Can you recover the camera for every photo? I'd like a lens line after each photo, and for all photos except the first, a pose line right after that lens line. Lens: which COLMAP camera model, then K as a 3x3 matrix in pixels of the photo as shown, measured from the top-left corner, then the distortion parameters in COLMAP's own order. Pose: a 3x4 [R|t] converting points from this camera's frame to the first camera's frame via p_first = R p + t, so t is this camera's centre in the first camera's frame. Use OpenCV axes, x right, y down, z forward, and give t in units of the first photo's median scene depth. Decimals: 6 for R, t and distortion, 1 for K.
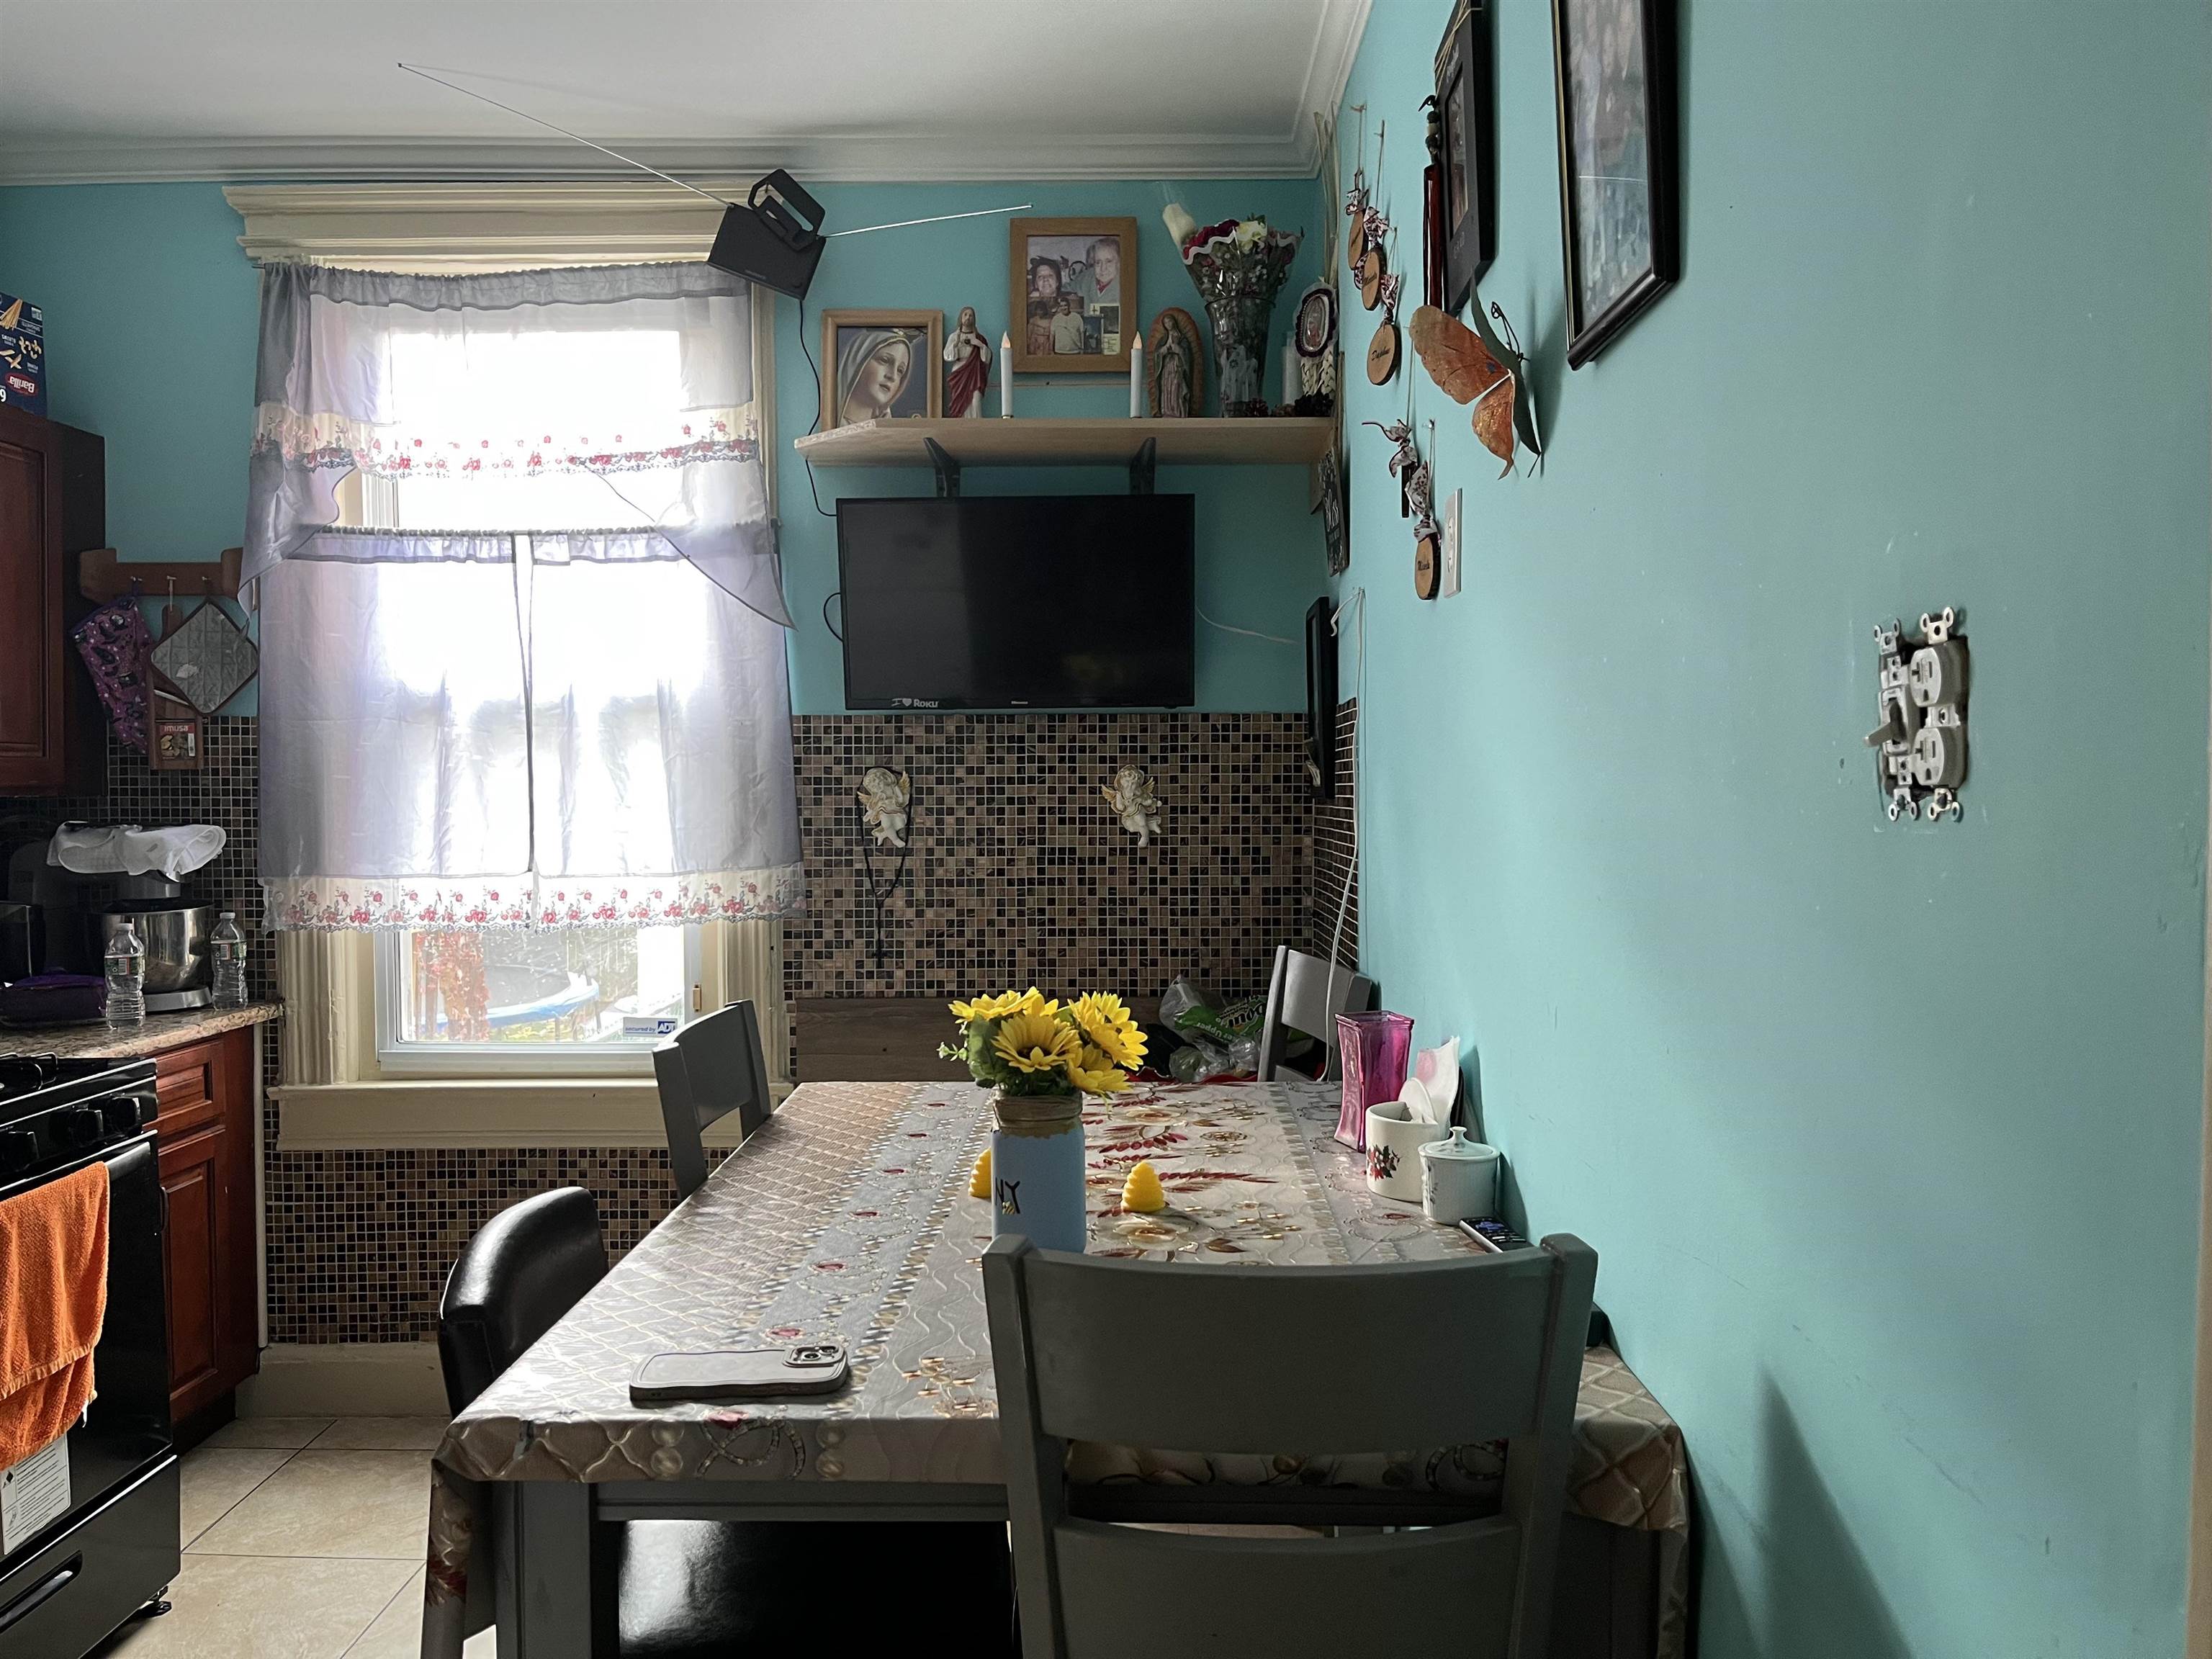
lens RADIAL K [[1693.4, 0, 1105.7], [0, 1693.4, 821.8], [0, 0, 1]] dist [0.059715, -0.083595]
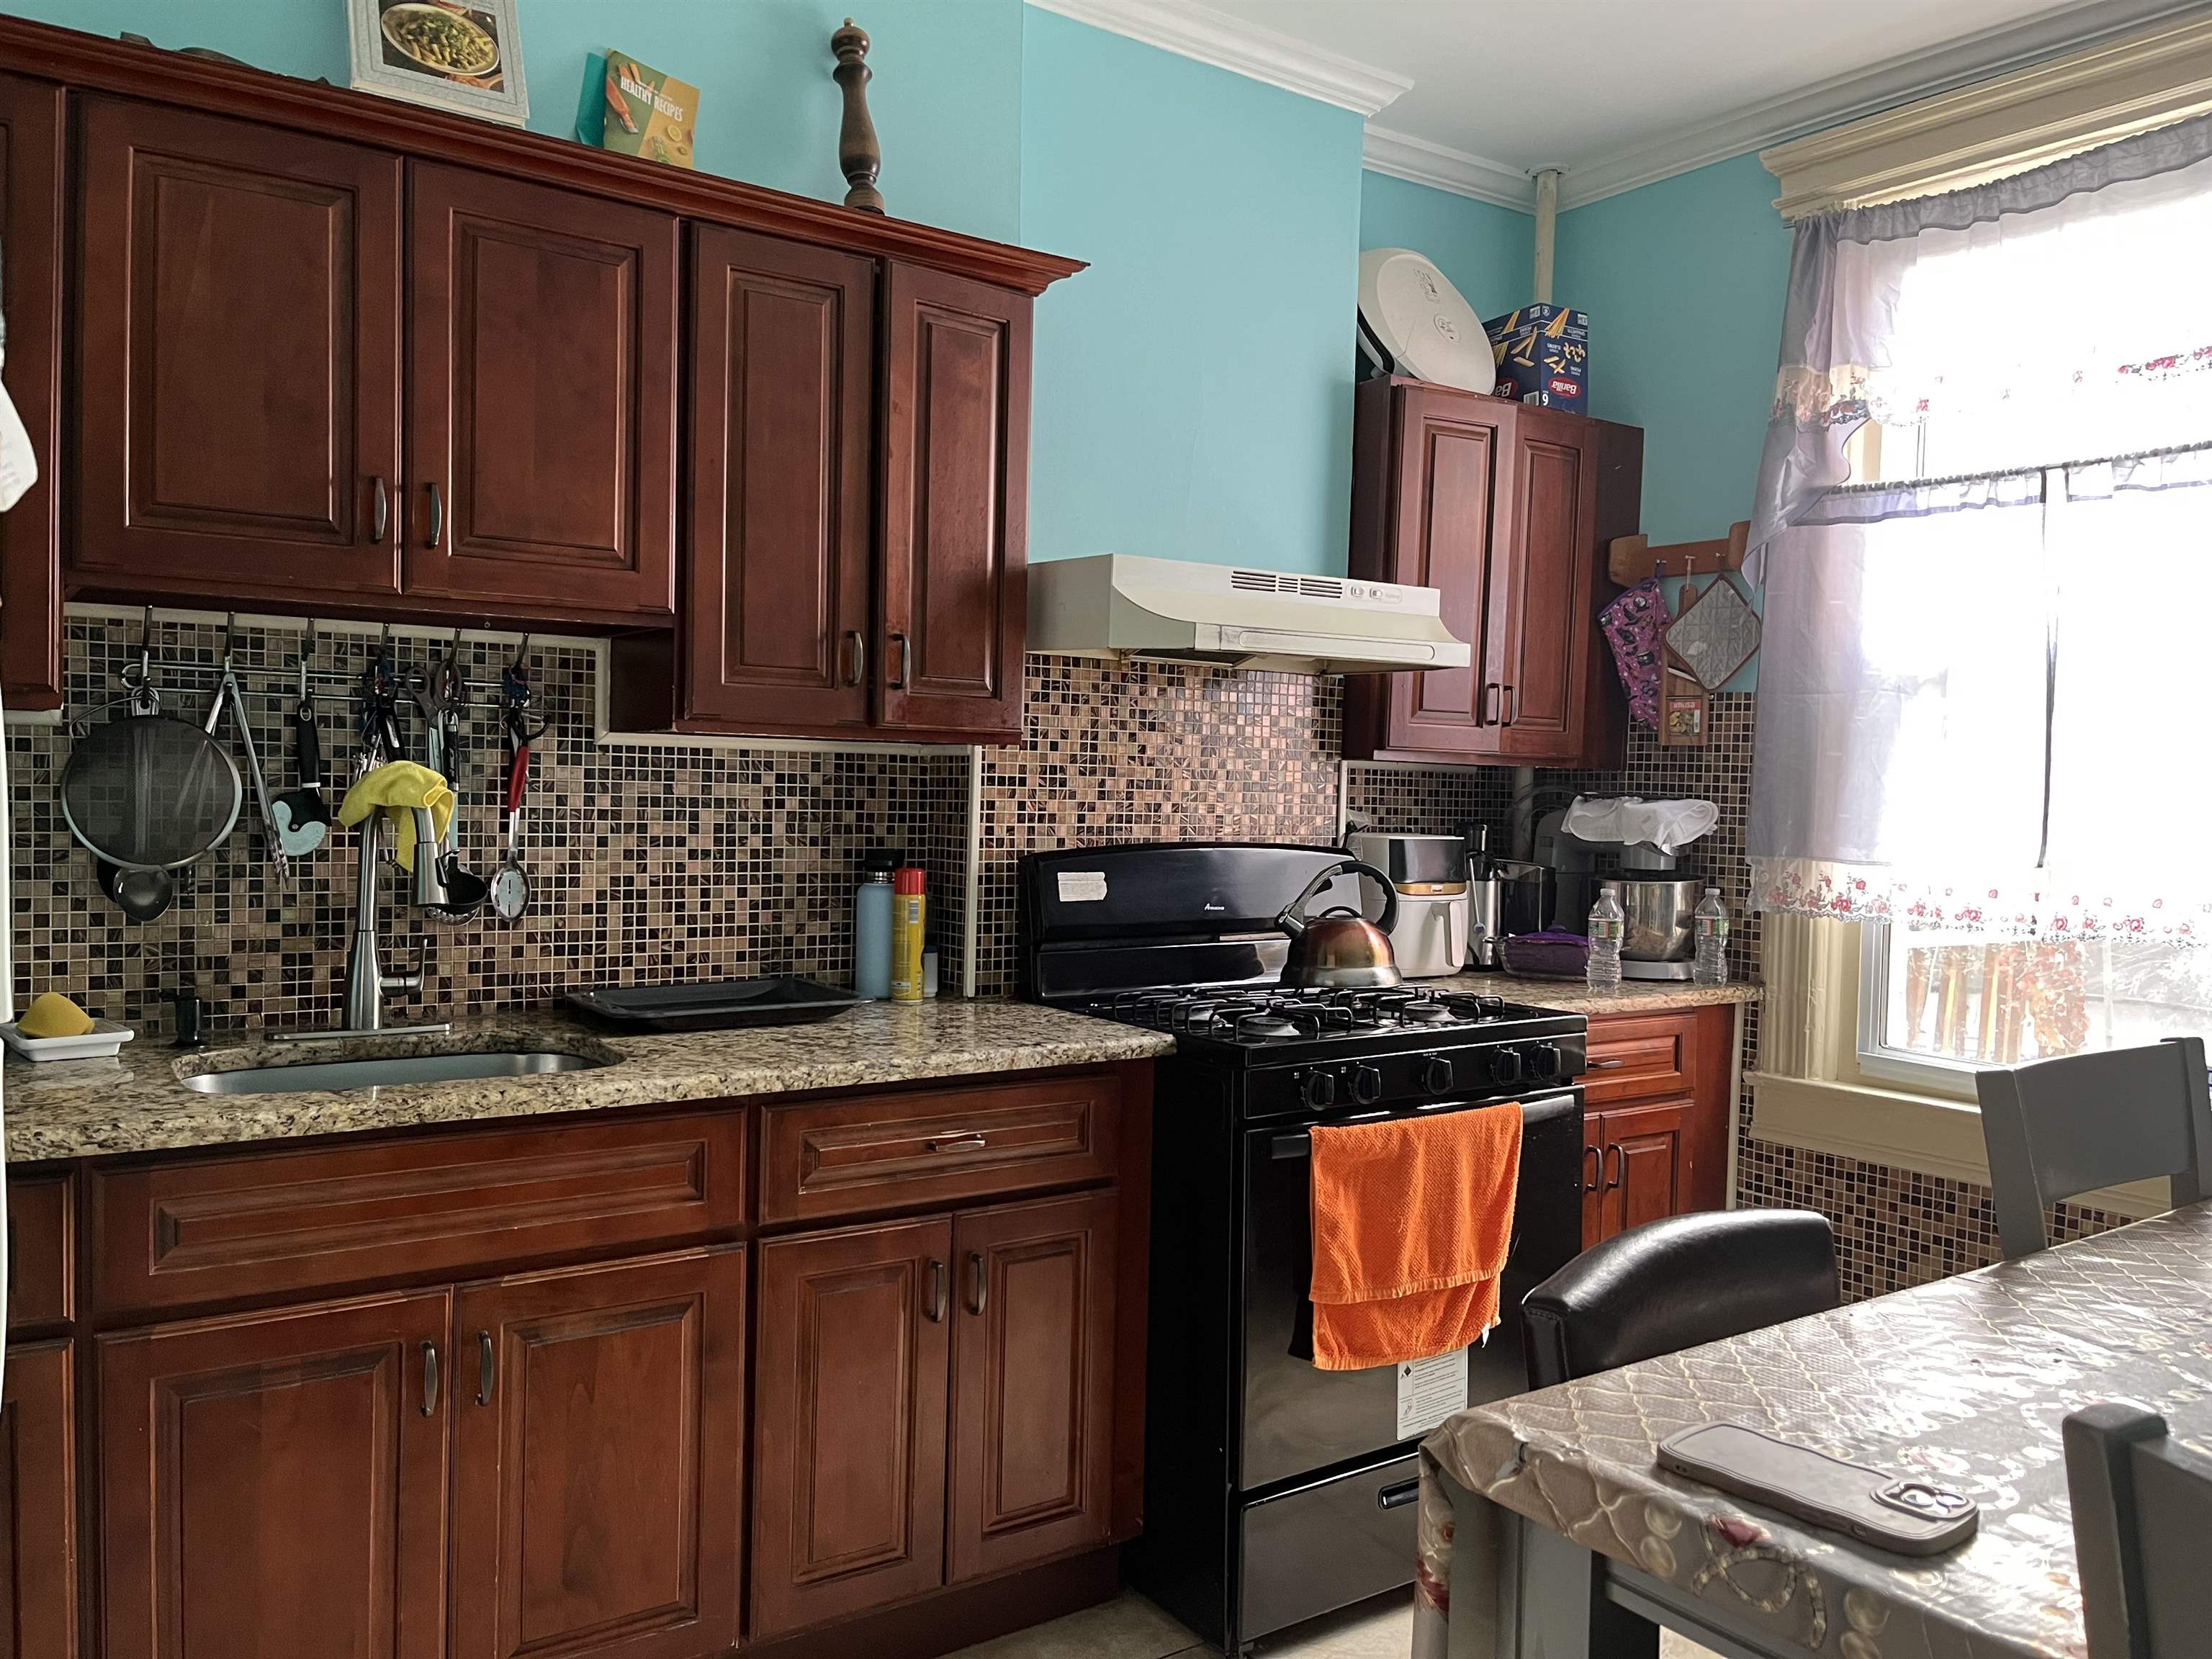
lens RADIAL K [[1693.4, 0, 1089.5], [0, 1693.4, 834.2], [0, 0, 1]] dist [0.059715, -0.083595]
pose [[0.577402, 0.045694, -0.815180, 0.081521], [-0.047751, 0.998614, 0.022154, 0.016525], [0.815062, 0.026134, 0.578784, 0.127875]]
